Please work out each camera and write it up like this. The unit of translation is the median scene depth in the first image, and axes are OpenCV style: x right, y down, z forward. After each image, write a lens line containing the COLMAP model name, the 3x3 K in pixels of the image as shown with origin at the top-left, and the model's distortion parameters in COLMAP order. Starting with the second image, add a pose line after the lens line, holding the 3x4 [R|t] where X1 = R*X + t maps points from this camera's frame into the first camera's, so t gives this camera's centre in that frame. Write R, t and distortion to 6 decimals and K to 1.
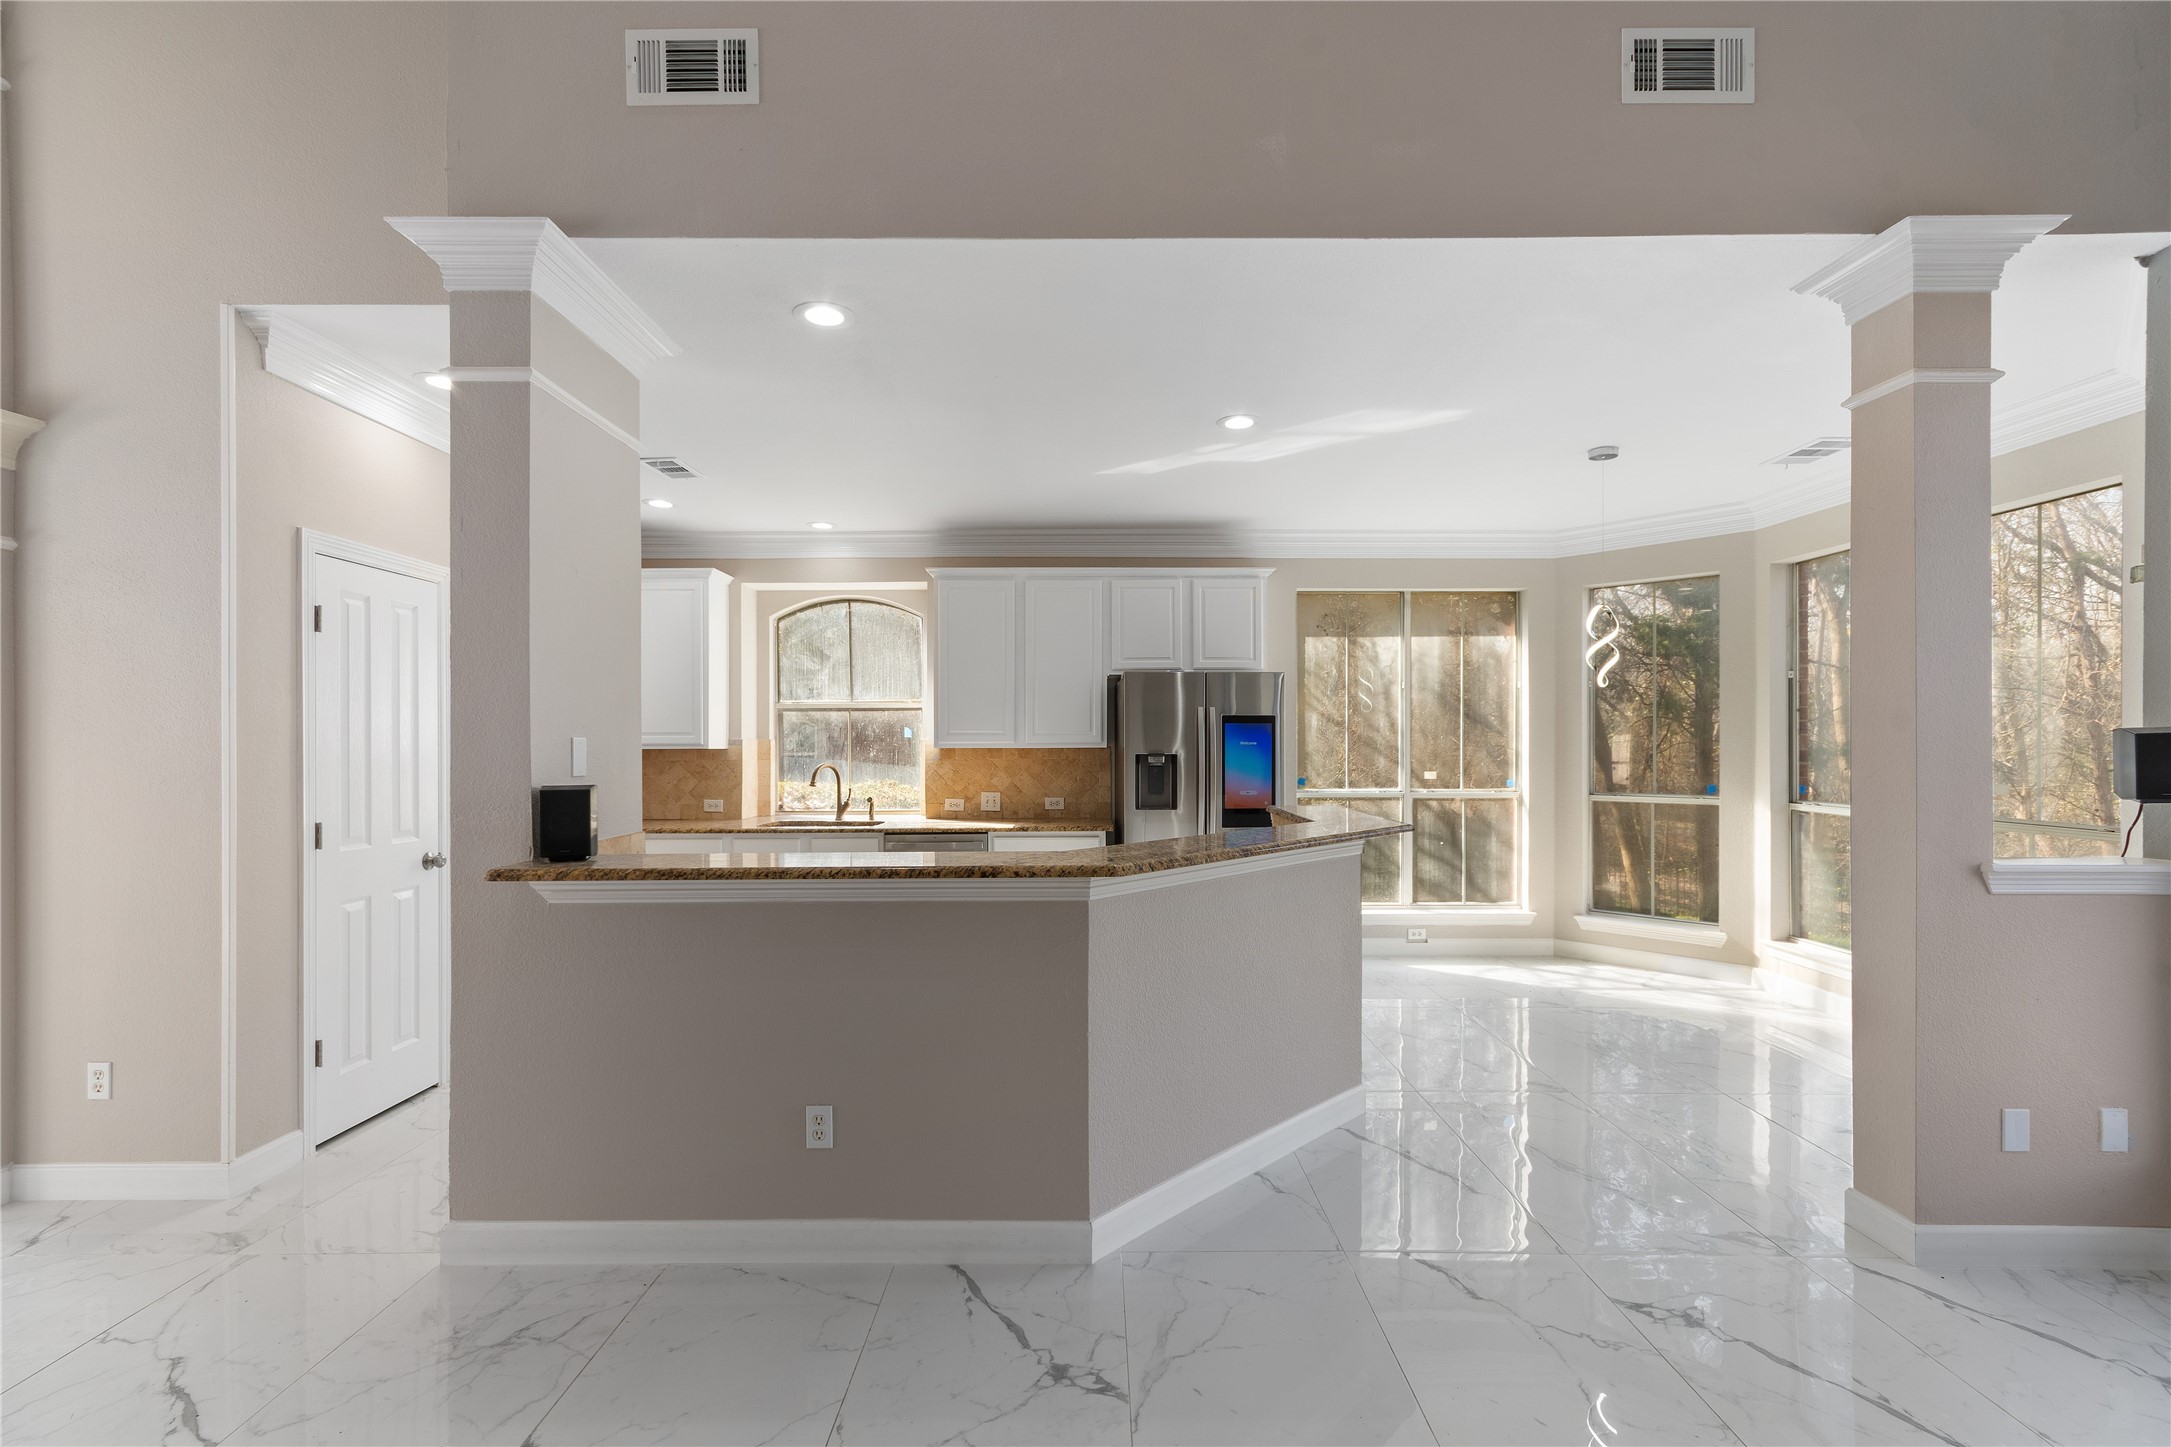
lens RADIAL K [[965.2, 0, 1084.3], [0, 965.2, 728.0], [0, 0, 1]] dist [0.011842, 0.000337]
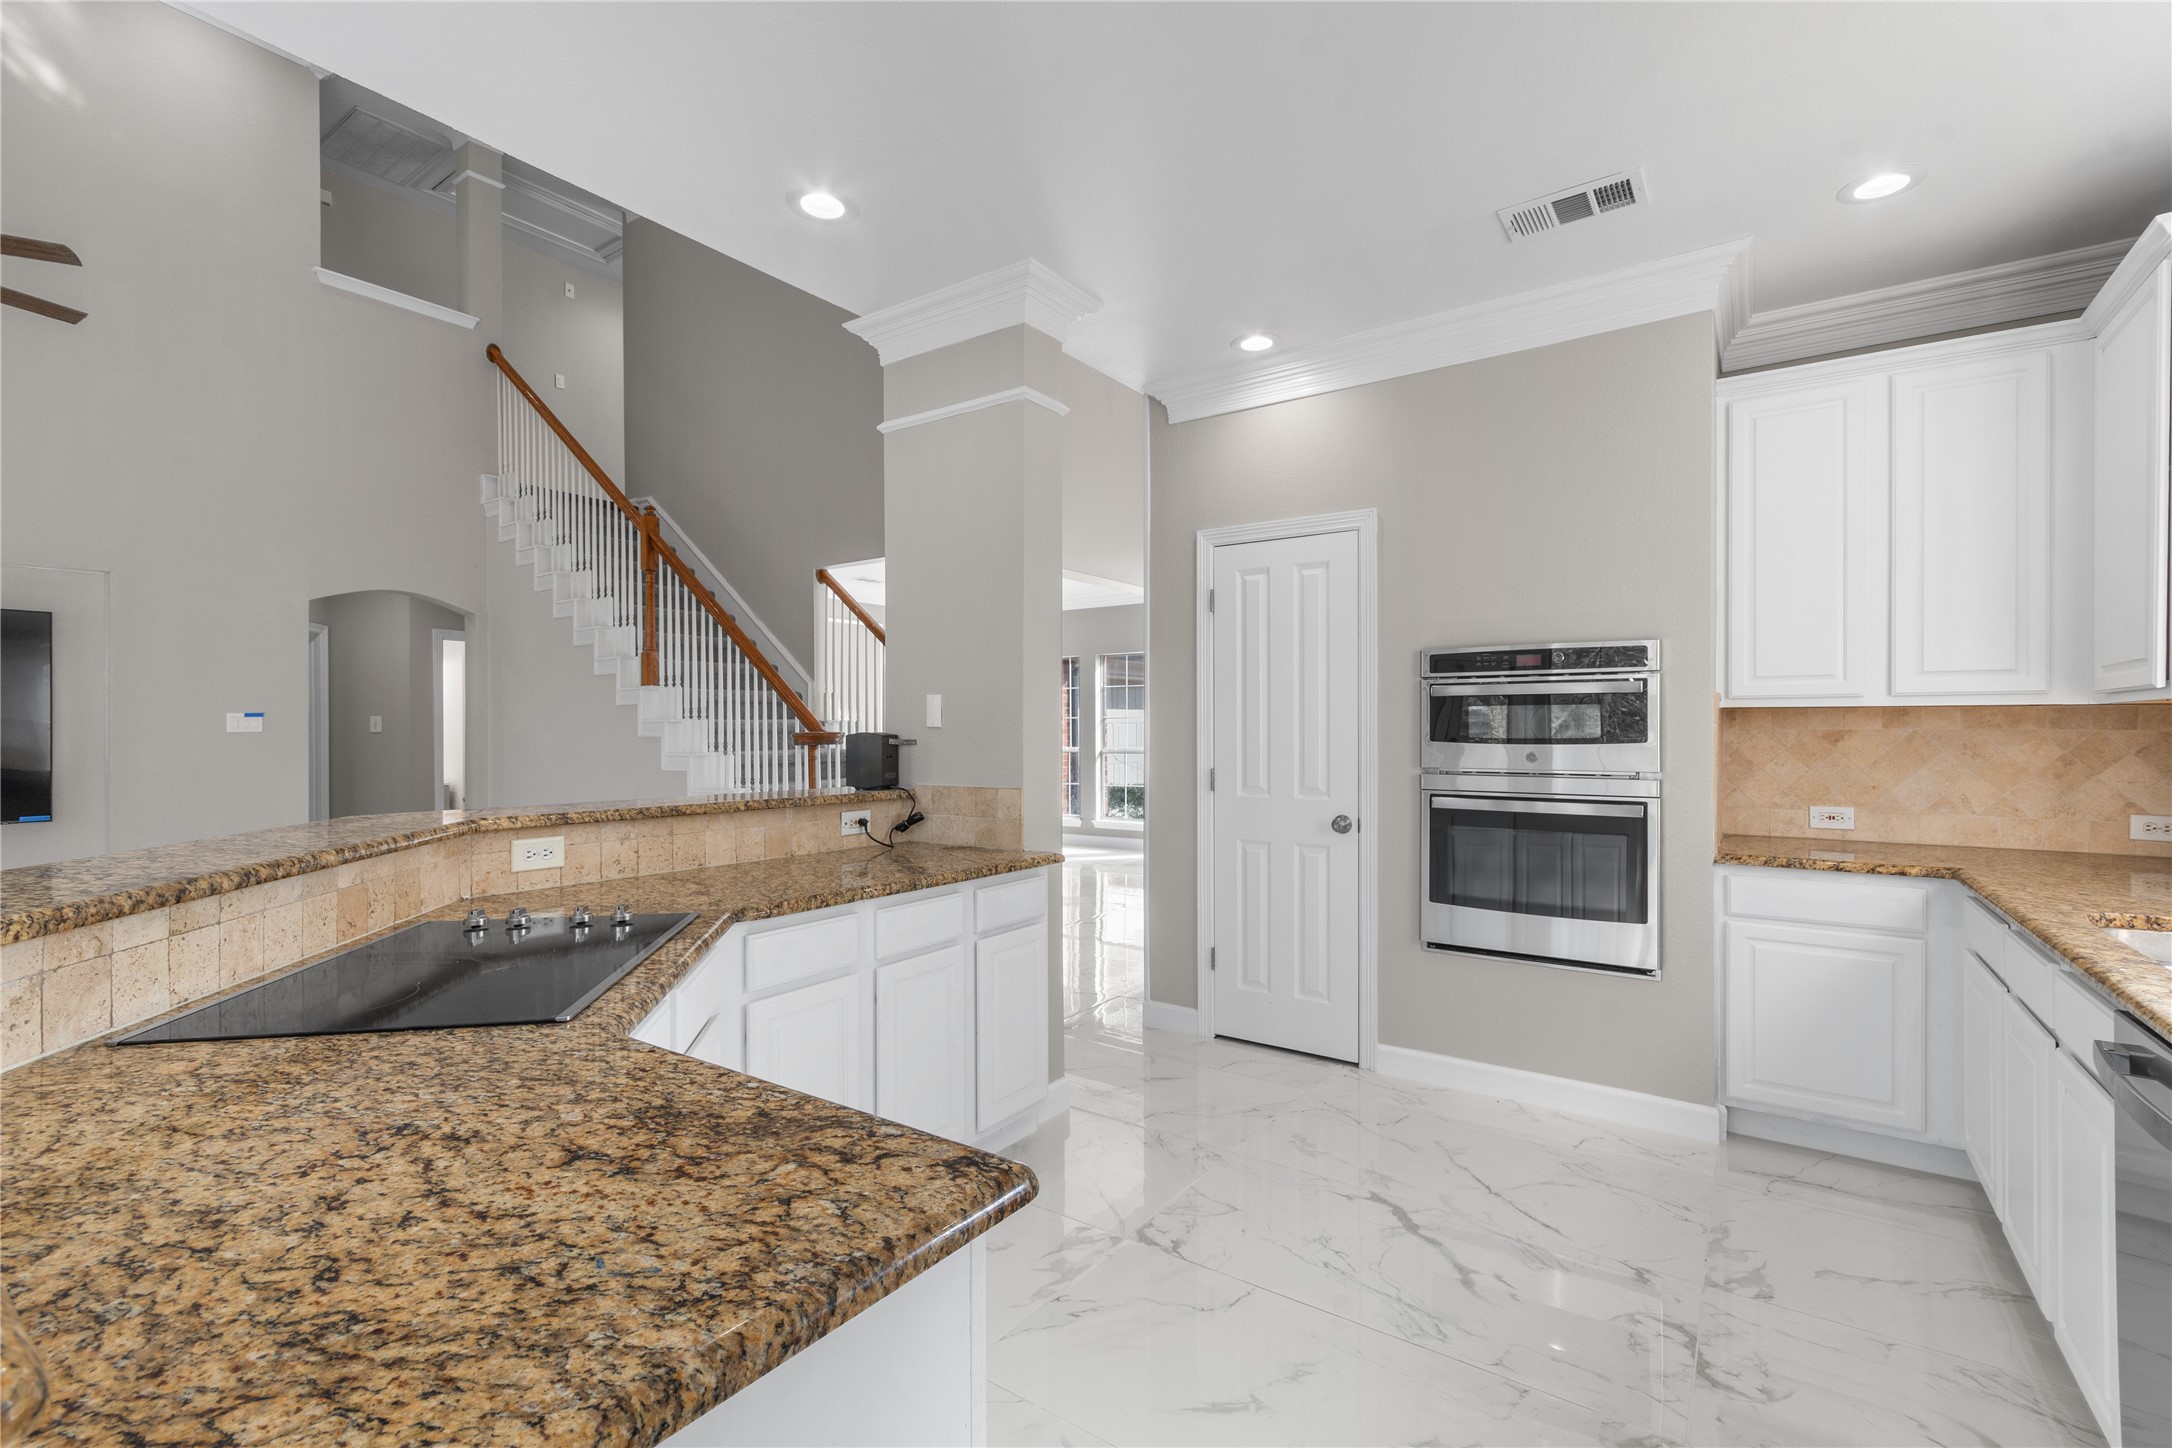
lens RADIAL K [[965.6, 0, 1084.7], [0, 965.6, 728.5], [0, 0, 1]] dist [0.011842, 0.000337]
pose [[-0.571976, 0.000148, -0.820270, 0.271535], [0.000944, 0.999999, -0.000477, 0.045746], [0.820270, -0.001047, -0.571976, 1.383480]]
